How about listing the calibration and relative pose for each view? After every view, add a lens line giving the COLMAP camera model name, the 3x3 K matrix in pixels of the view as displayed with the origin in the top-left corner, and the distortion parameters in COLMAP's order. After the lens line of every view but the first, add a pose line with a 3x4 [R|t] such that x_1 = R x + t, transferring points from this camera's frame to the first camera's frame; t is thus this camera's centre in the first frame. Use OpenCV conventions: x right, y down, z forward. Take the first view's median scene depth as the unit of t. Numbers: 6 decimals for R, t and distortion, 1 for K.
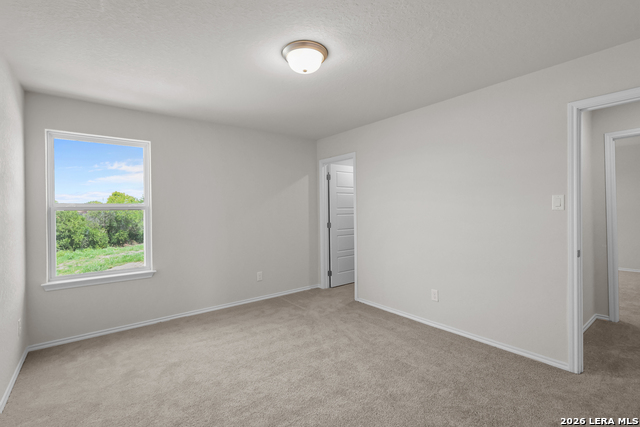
lens RADIAL K [[294.6, 0, 321.1], [0, 294.6, 211.1], [0, 0, 1]] dist [-0.002583, -0.000067]
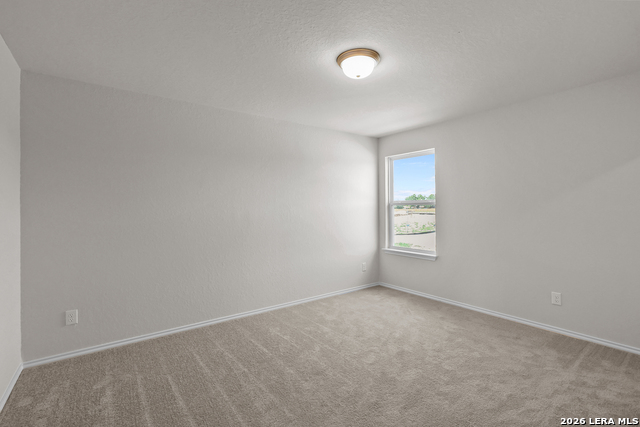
lens RADIAL K [[294.6, 0, 321.1], [0, 294.6, 211.1], [0, 0, 1]] dist [-0.002583, -0.000067]
pose [[-0.017089, 0.027419, -0.999478, 0.709893], [-0.000493, 0.999624, 0.027431, -0.013745], [0.999854, 0.000962, -0.017069, 0.620814]]
